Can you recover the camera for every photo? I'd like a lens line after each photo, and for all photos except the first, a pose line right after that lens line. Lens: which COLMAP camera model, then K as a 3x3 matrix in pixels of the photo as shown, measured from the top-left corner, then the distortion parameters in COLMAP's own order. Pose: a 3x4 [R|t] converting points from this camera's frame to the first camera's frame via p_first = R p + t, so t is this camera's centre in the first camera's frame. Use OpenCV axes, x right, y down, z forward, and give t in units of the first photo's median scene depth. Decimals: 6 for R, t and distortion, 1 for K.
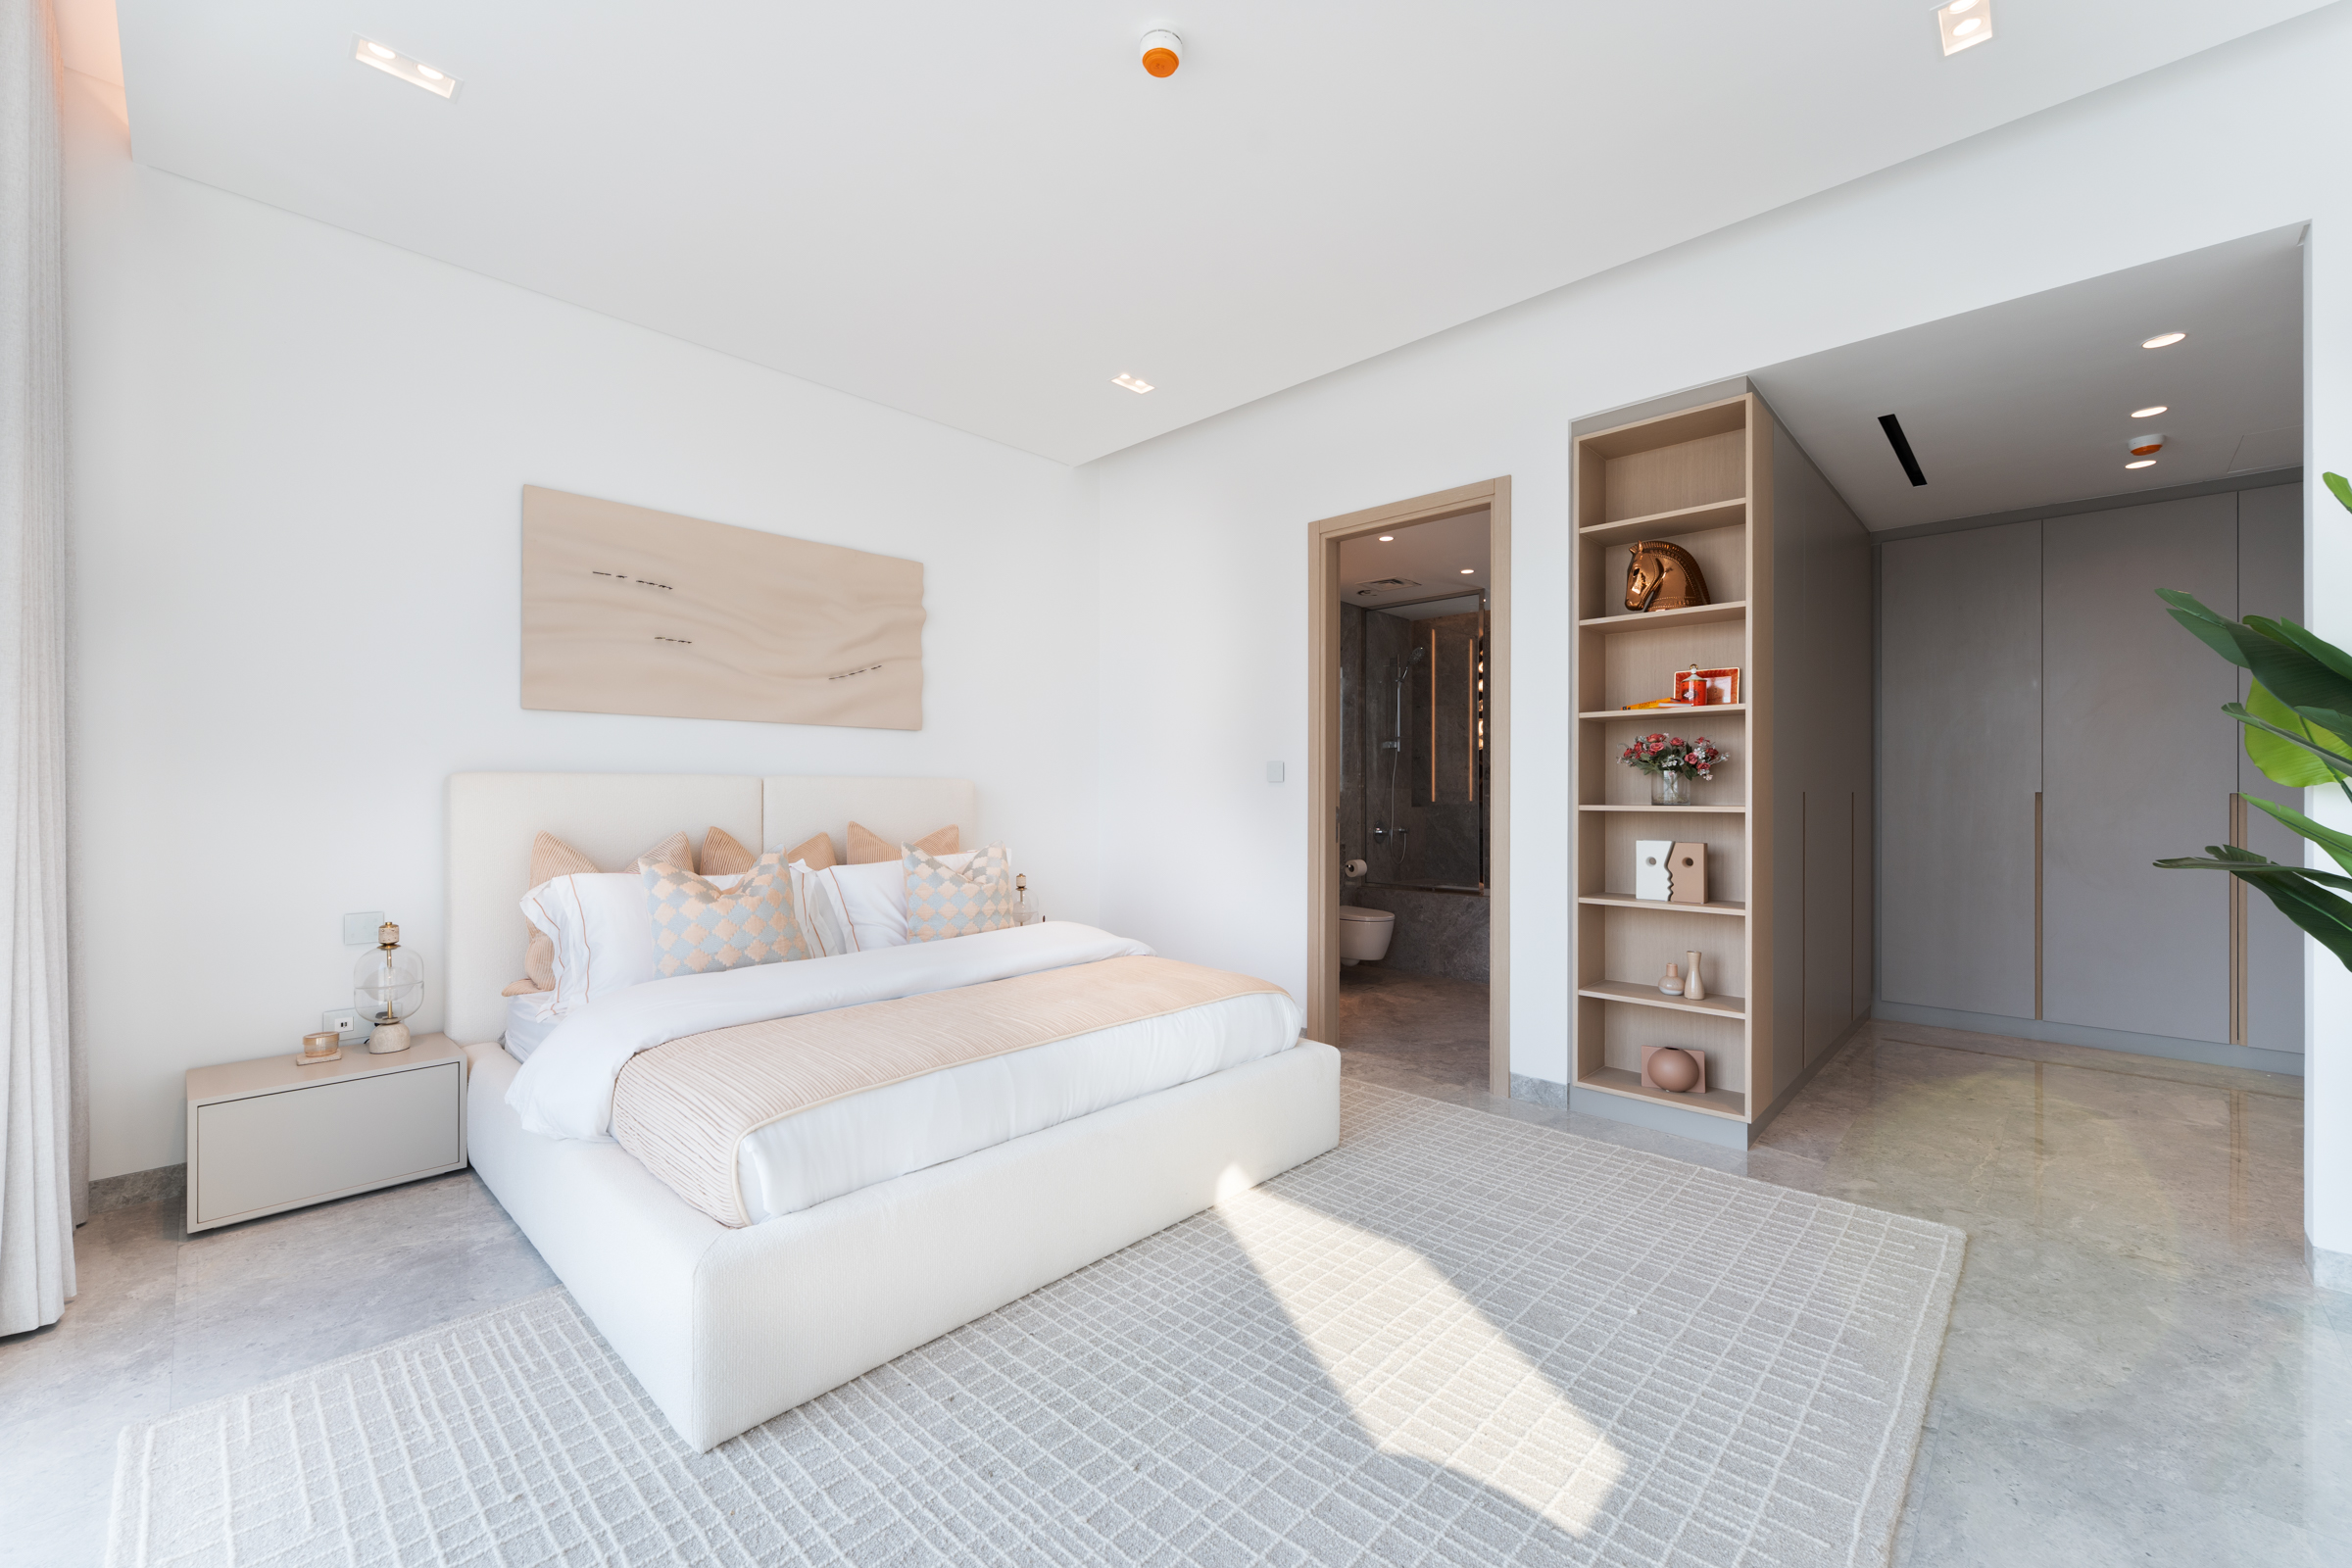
lens RADIAL K [[951.1, 0, 1158.4], [0, 951.1, 793.4], [0, 0, 1]] dist [0.002288, 0.000410]
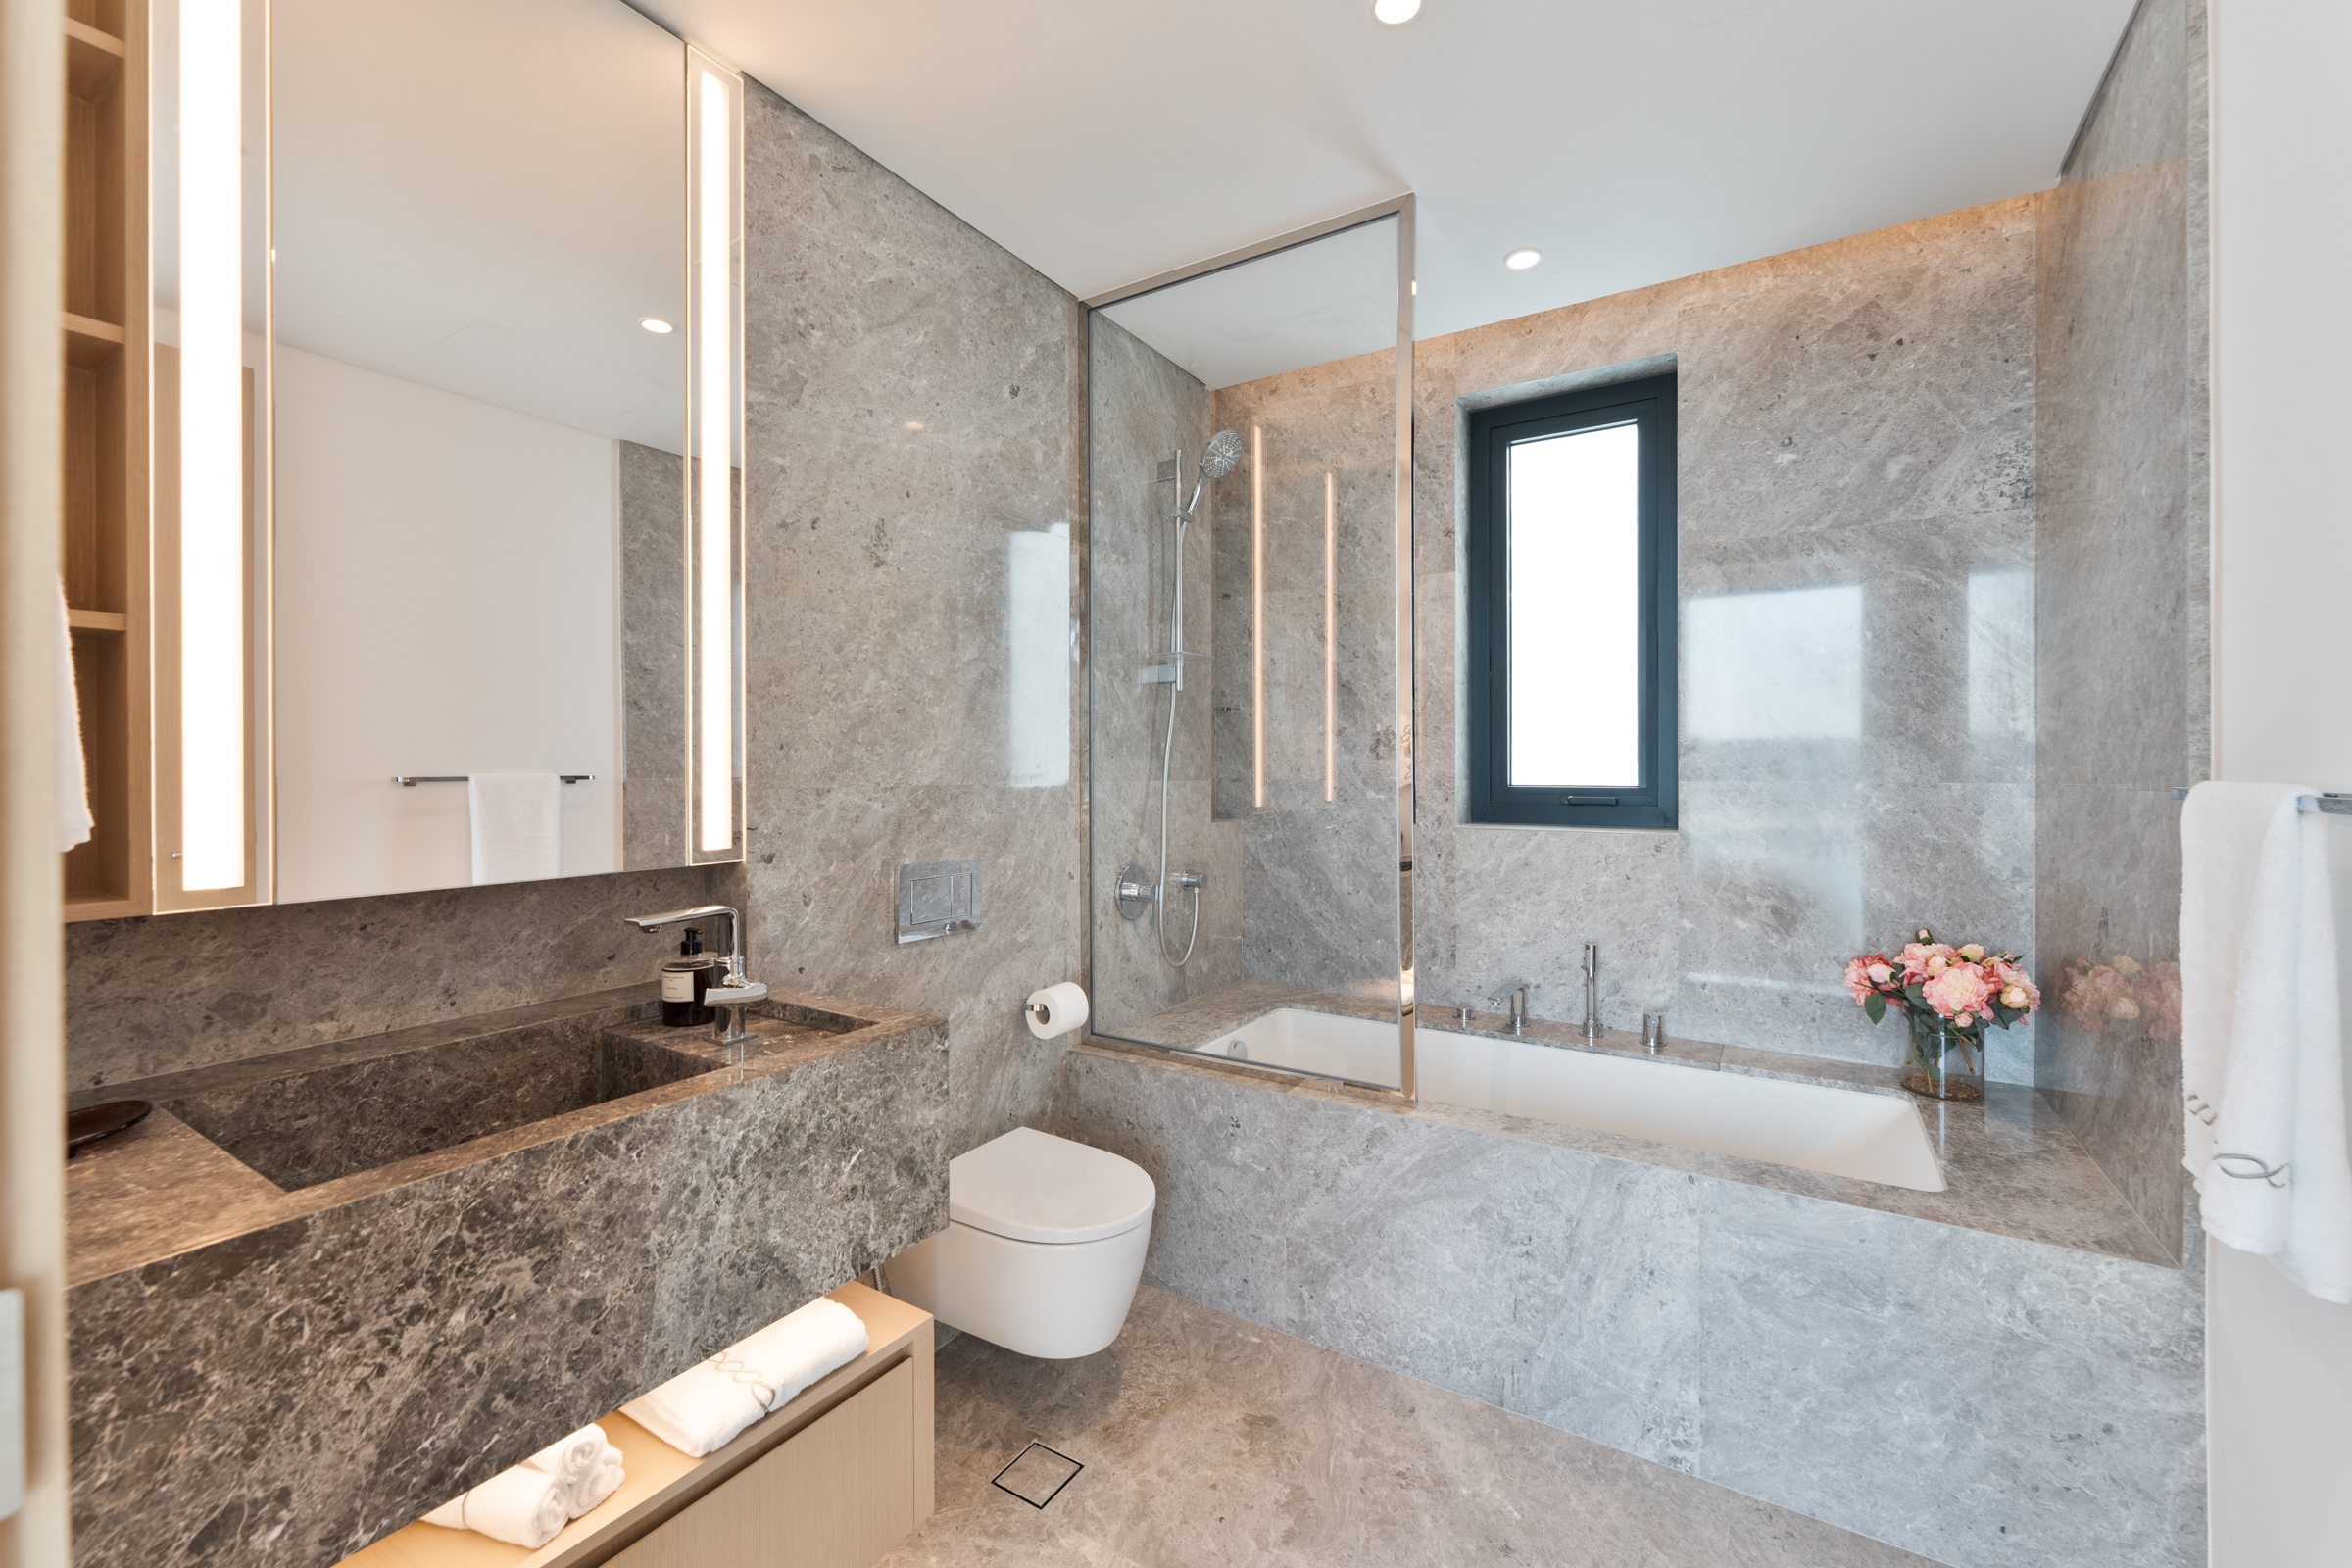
lens RADIAL K [[951.1, 0, 1179.0], [0, 951.1, 767.3], [0, 0, 1]] dist [0.002288, 0.000410]
pose [[0.976891, -0.005988, 0.213655, 0.165215], [0.005184, 0.999977, 0.004323, -0.012232], [-0.213676, -0.003115, 0.976900, 0.601341]]
